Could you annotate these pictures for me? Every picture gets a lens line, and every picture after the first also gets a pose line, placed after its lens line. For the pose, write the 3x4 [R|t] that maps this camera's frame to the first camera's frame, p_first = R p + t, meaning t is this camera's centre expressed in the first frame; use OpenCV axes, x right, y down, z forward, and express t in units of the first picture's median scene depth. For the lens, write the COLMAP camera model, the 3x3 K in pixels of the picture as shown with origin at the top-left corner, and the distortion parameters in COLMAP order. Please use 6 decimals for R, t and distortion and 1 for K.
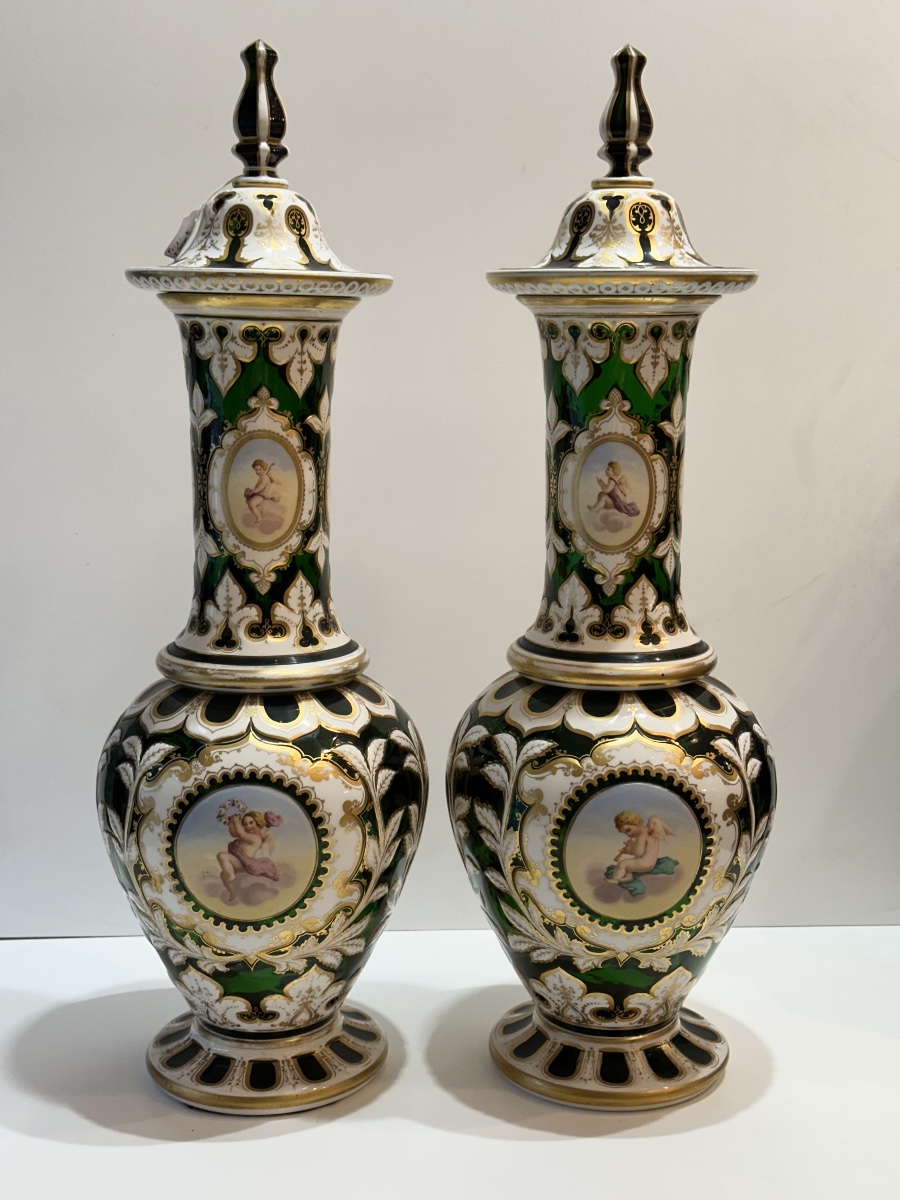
lens RADIAL K [[1678.0, 0, 451.6], [0, 1678.0, 624.7], [0, 0, 1]] dist [0.155085, -0.031235]
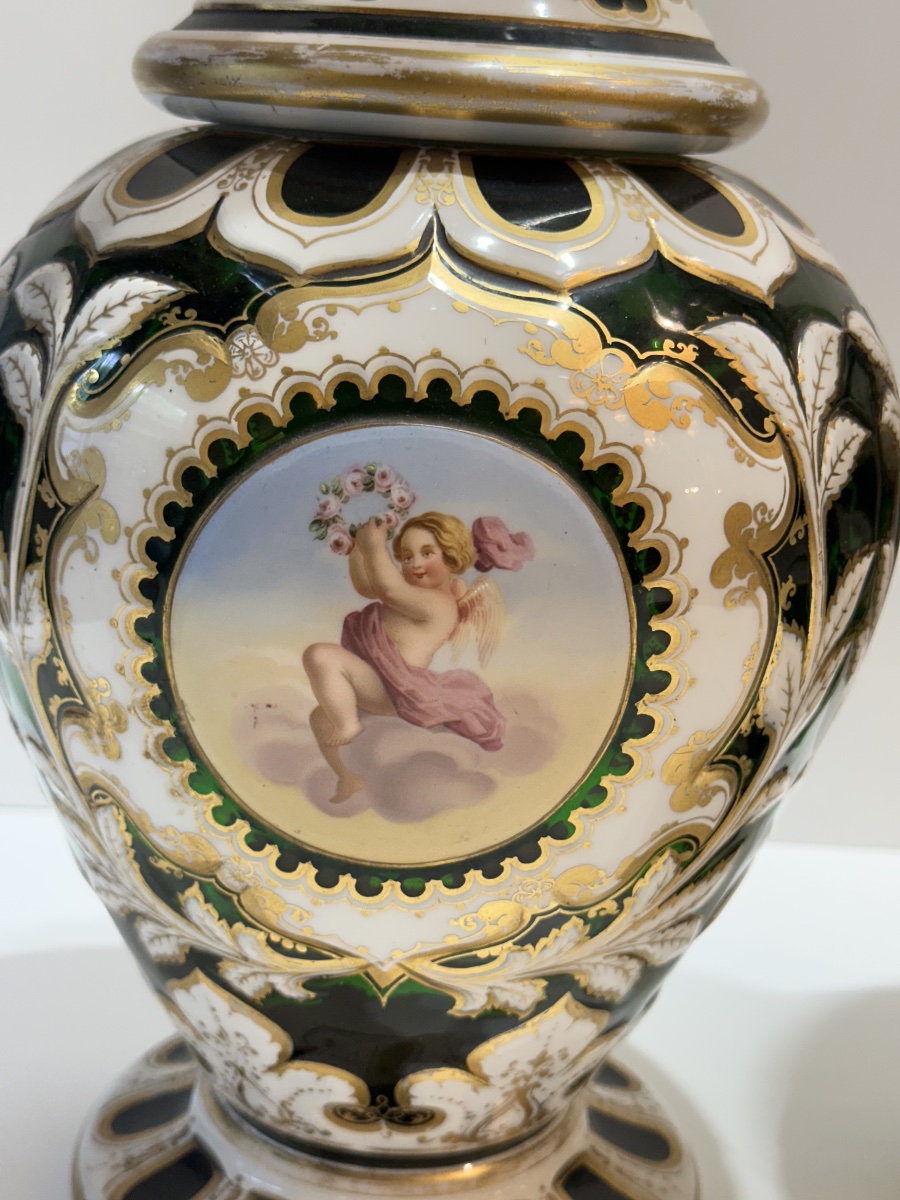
lens RADIAL K [[1717.2, 0, 473.2], [0, 1717.2, 596.6], [0, 0, 1]] dist [0.138734, -0.089878]
pose [[0.998107, 0.061497, 0.000669, -0.106691], [-0.061318, 0.994256, 0.087723, 0.095275], [0.004730, -0.087598, 0.996145, 0.677173]]
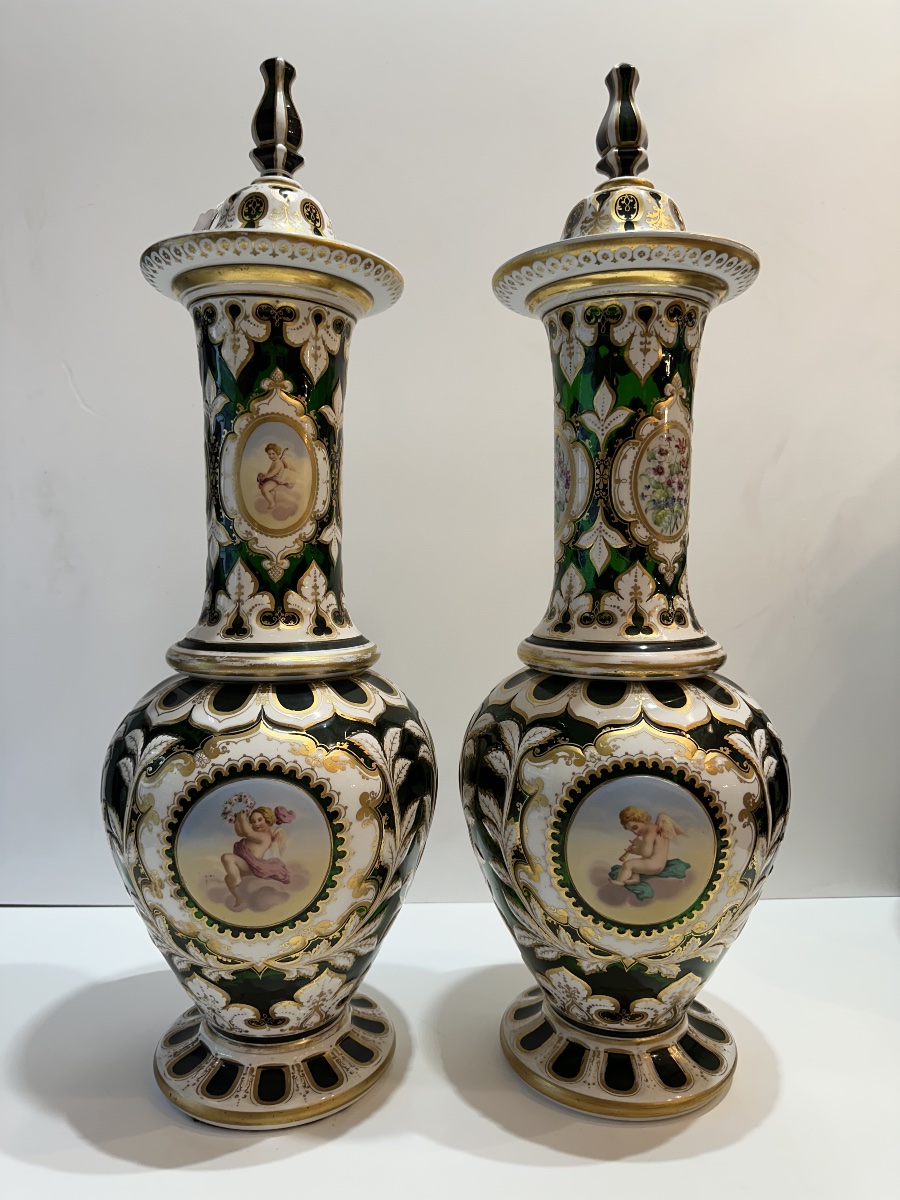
lens RADIAL K [[837.5, 0, 441.5], [0, 837.5, 619.0], [0, 0, 1]] dist [0.167050, -0.352703]
pose [[0.996851, -0.003695, 0.079216, -0.054793], [0.011540, 0.995040, -0.098805, 0.053882], [-0.078458, 0.099408, 0.991949, 0.506255]]
